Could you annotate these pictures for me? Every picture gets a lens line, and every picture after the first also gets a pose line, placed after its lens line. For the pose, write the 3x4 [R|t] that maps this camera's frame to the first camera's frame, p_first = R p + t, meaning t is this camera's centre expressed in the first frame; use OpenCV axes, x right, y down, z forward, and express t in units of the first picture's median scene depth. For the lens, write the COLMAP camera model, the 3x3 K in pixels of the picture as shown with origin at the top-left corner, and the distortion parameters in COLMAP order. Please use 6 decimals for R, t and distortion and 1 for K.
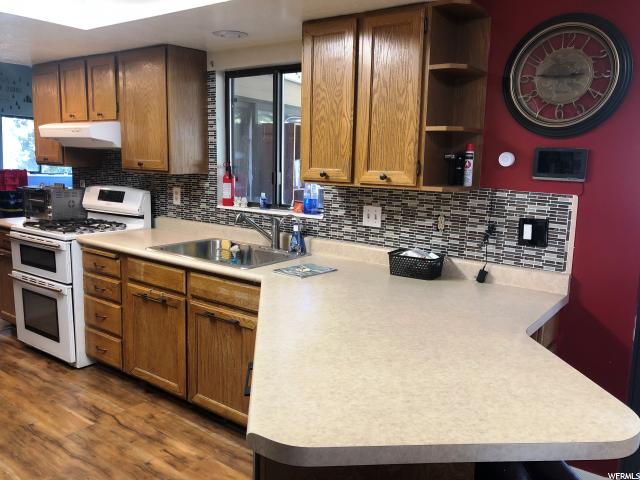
lens RADIAL K [[518.2, 0, 320.6], [0, 518.2, 226.9], [0, 0, 1]] dist [0.097321, -0.122767]
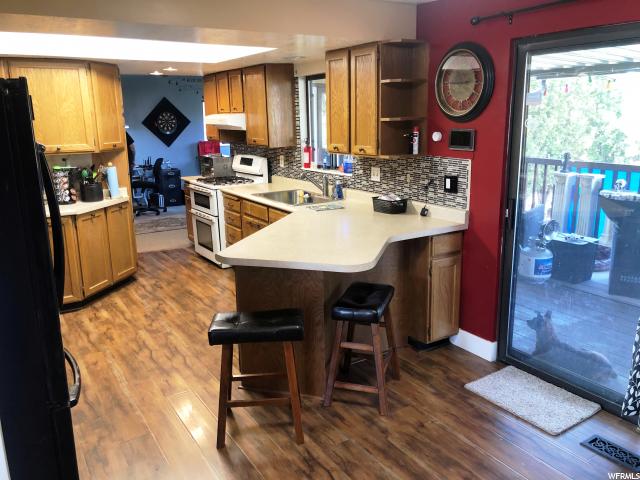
lens RADIAL K [[518.2, 0, 320.6], [0, 518.2, 226.9], [0, 0, 1]] dist [0.097321, -0.122767]
pose [[0.933770, 0.033773, -0.356277, 0.436132], [-0.006607, 0.996994, 0.077192, 0.015172], [0.357813, -0.069725, 0.931186, -0.427346]]
